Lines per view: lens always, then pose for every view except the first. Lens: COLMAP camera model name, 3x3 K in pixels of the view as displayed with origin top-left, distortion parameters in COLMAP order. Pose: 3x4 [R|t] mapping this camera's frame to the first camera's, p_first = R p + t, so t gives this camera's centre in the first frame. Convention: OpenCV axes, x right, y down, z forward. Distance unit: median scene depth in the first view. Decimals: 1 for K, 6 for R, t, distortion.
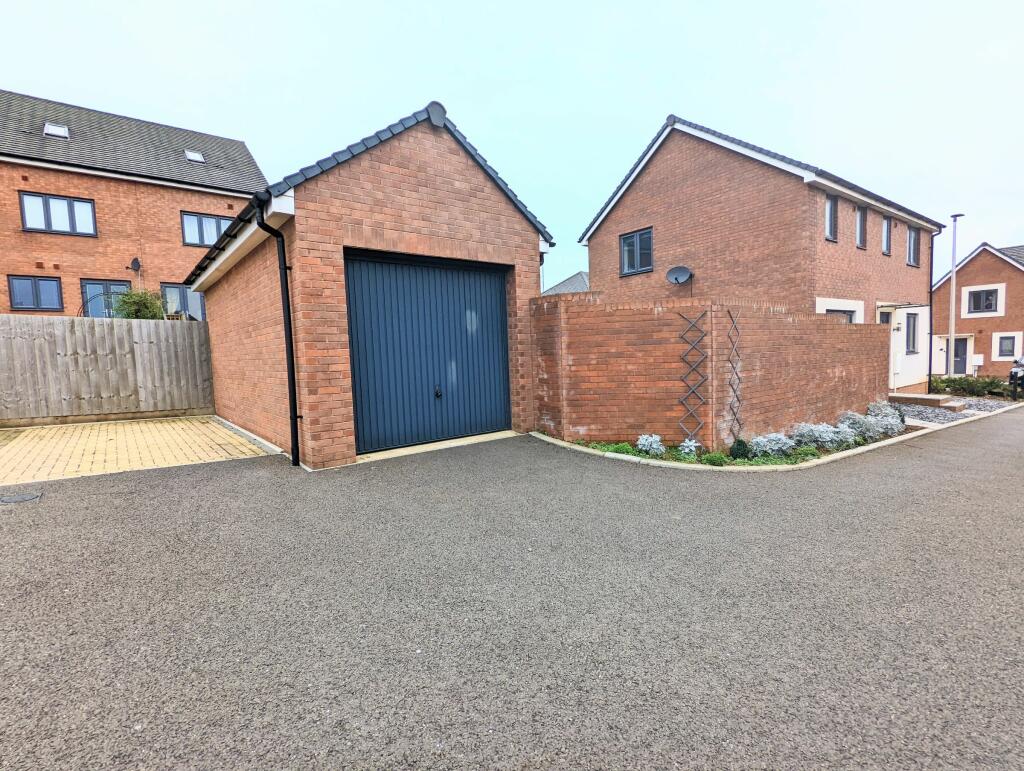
lens RADIAL K [[512.3, 0, 512.0], [0, 512.3, 385.5], [0, 0, 1]] dist [0.001241, -0.000243]
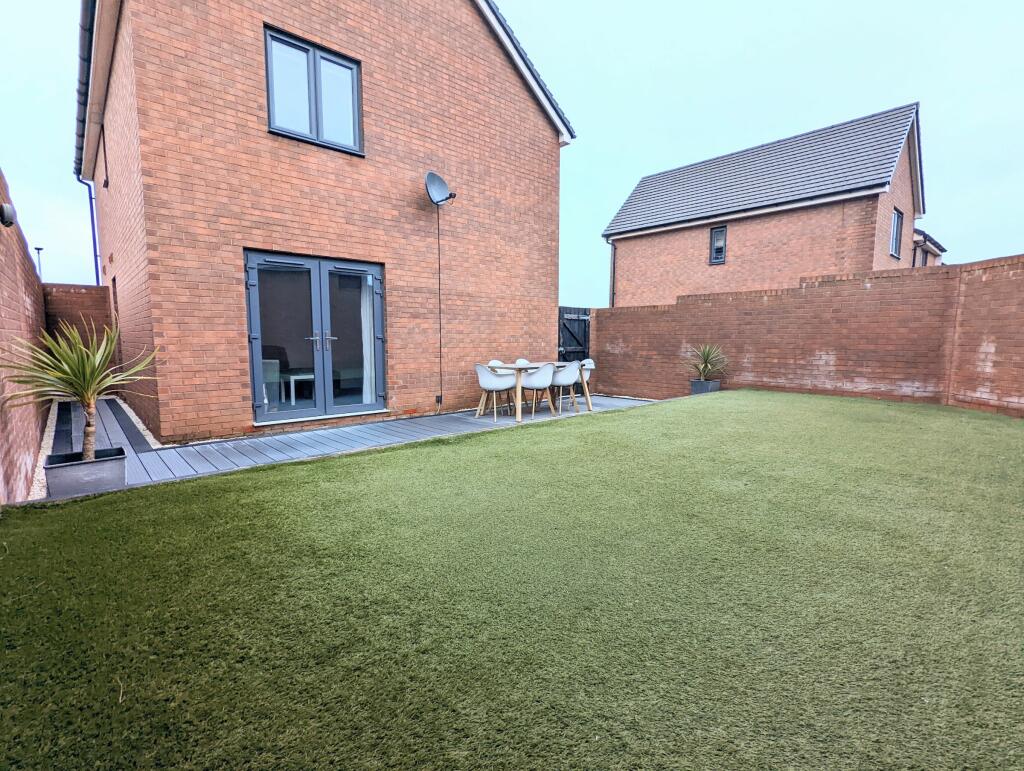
lens RADIAL K [[485.4, 0, 514.1], [0, 485.4, 389.1], [0, 0, 1]] dist [0.001634, -0.001777]
pose [[-0.089970, -0.067888, 0.993628, -0.239581], [0.058252, 0.995607, 0.073297, -0.031346], [-0.994239, 0.064475, -0.085620, 1.015211]]
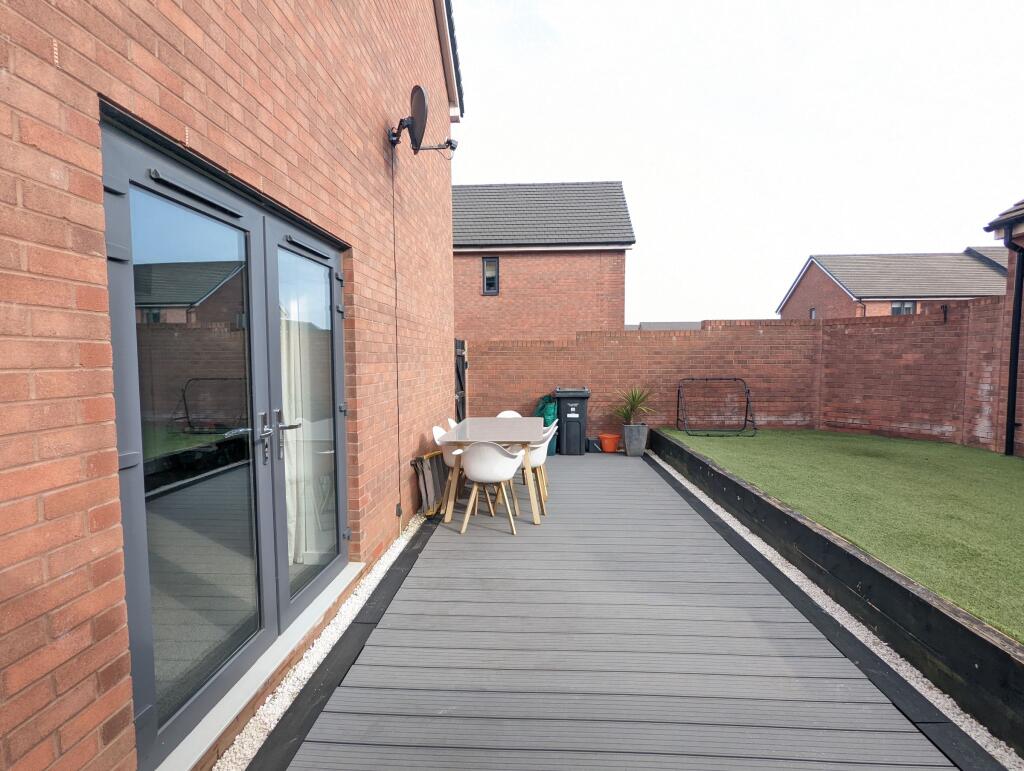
lens RADIAL K [[485.4, 0, 514.1], [0, 485.4, 389.1], [0, 0, 1]] dist [0.001634, -0.001777]
pose [[-0.761857, 0.001287, 0.647744, 0.121089], [0.070762, 0.994178, 0.081254, -0.085342], [-0.643868, 0.107740, -0.757513, 1.260964]]
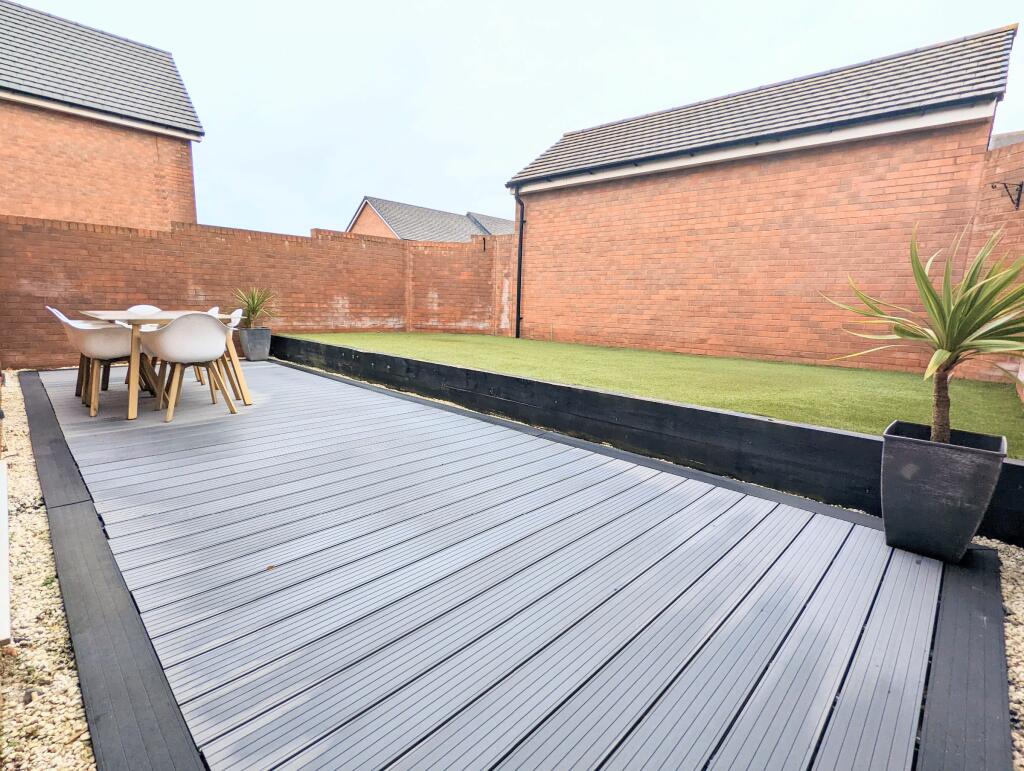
lens RADIAL K [[485.4, 0, 514.1], [0, 485.4, 389.1], [0, 0, 1]] dist [0.001634, -0.001777]
pose [[-0.988389, 0.034157, -0.148057, 0.181597], [-0.001758, 0.971770, 0.235926, -0.048168], [0.151936, 0.233447, -0.960426, 1.339227]]
